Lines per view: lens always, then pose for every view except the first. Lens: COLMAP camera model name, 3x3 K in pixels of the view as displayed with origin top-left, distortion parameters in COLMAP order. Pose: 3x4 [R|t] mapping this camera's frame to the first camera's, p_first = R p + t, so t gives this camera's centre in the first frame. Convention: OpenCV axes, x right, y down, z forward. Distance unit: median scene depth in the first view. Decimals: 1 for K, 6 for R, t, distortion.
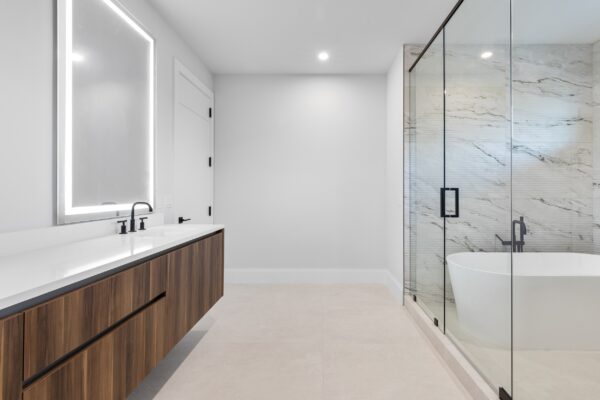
lens RADIAL K [[277.1, 0, 301.2], [0, 277.1, 191.8], [0, 0, 1]] dist [-0.000905, -0.000139]
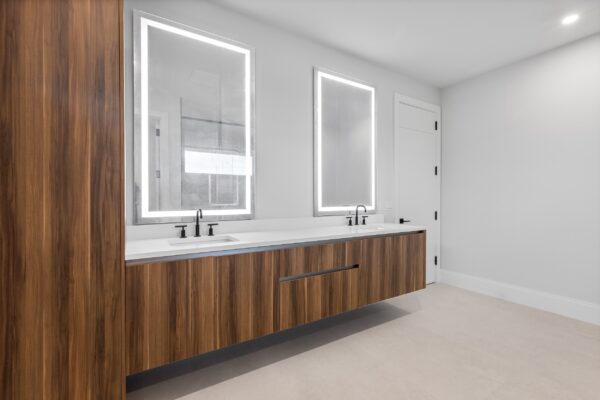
lens RADIAL K [[271.7, 0, 300.0], [0, 271.7, 200.0], [0, 0, 1]] dist [0.000817, -0.000080]
pose [[0.533811, 0.002085, -0.845601, 0.481602], [0.004392, 0.999977, 0.005238, -0.000329], [0.845592, -0.006510, 0.533790, -0.046032]]
